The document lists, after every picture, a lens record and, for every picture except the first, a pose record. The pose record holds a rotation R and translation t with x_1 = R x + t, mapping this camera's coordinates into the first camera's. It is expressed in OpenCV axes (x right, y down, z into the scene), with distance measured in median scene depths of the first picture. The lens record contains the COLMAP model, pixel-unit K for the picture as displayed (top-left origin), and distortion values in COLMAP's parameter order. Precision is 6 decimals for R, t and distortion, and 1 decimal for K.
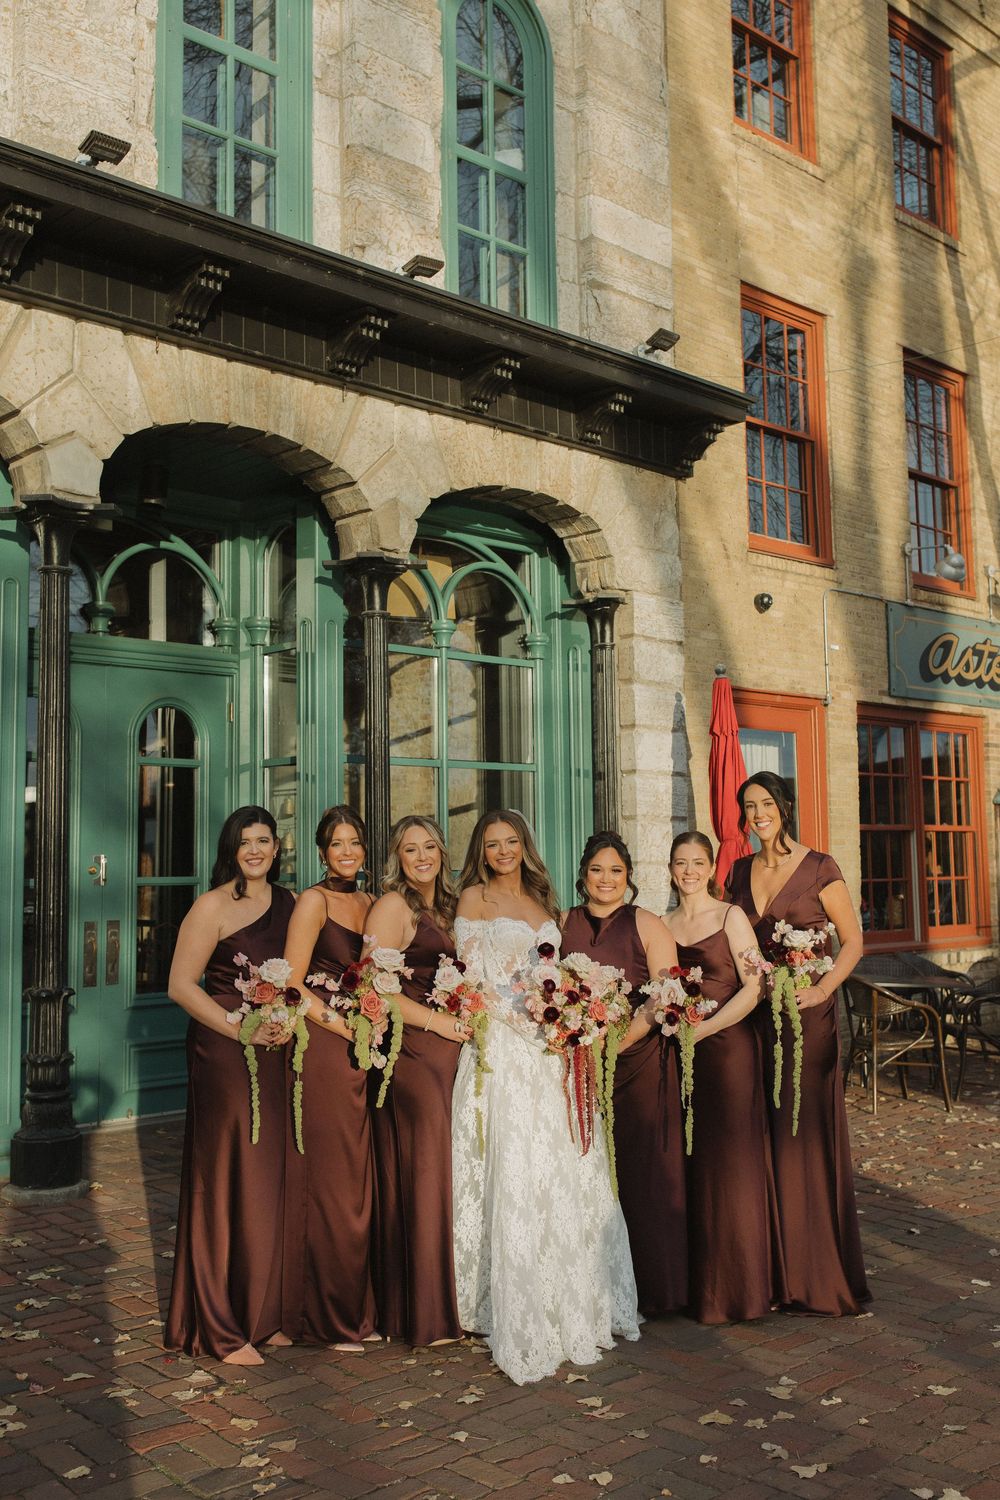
lens RADIAL K [[1608.8, 0, 489.9], [0, 1608.8, 744.9], [0, 0, 1]] dist [0.010493, 0.000000]
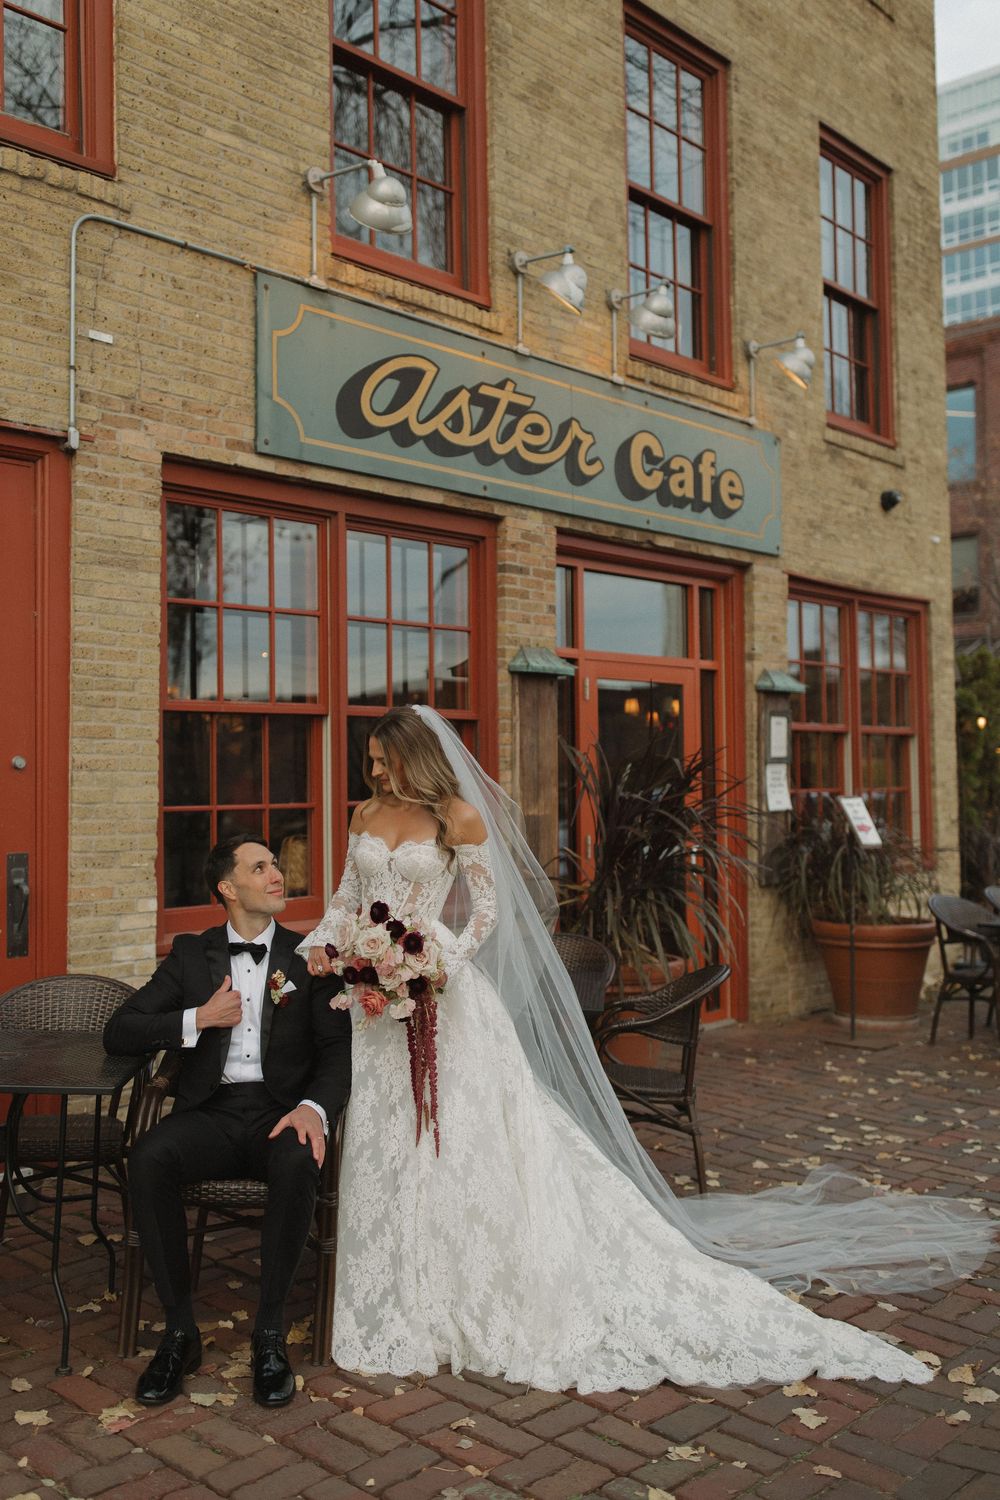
lens RADIAL K [[1423.4, 0, 497.6], [0, 1423.4, 736.0], [0, 0, 1]] dist [0.007342, 0.000000]
pose [[0.999013, 0.015389, 0.041670, 0.307742], [-0.017536, 0.998512, 0.051642, 0.035313], [-0.040814, -0.052321, 0.997796, 0.533733]]
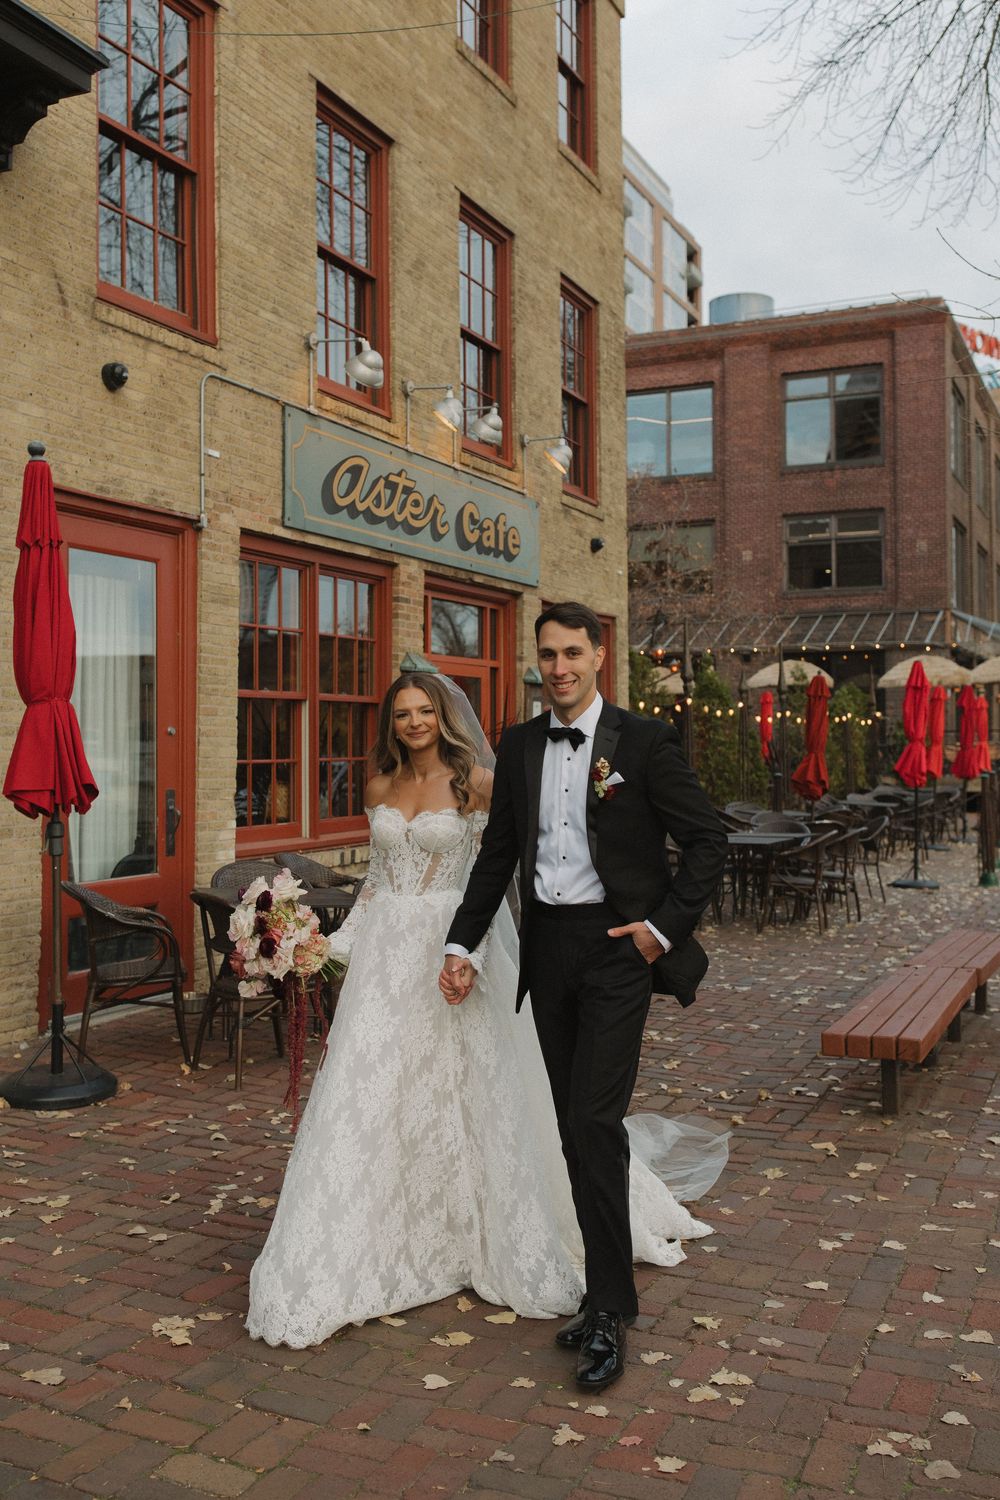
lens RADIAL K [[1558.2, 0, 512.7], [0, 1558.2, 743.7], [0, 0, 1]] dist [0.006723, 0.000000]
pose [[0.924473, 0.019713, 0.380737, 0.065784], [-0.048894, 0.996546, 0.067123, 0.018370], [-0.378099, -0.080670, 0.922244, 0.252789]]
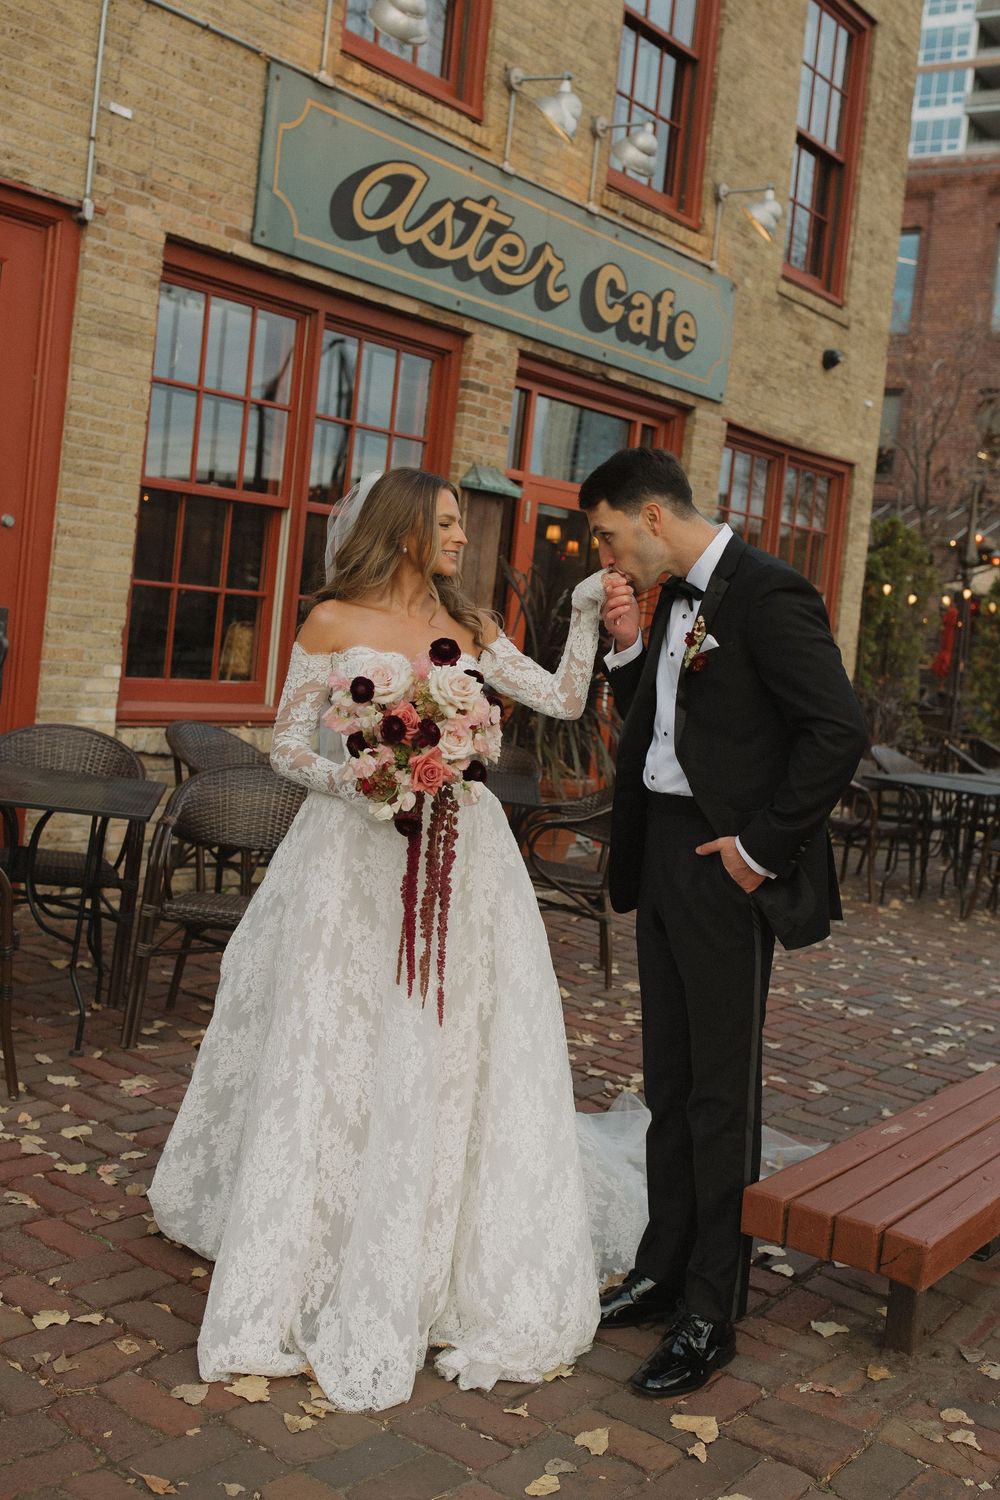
lens RADIAL K [[1608.8, 0, 547.8], [0, 1608.8, 707.1], [0, 0, 1]] dist [0.010493, 0.000000]
pose [[0.976959, 0.114474, 0.180129, 0.264952], [-0.139665, 0.981090, 0.134001, 0.034212], [-0.161383, -0.156071, 0.974473, 0.445182]]
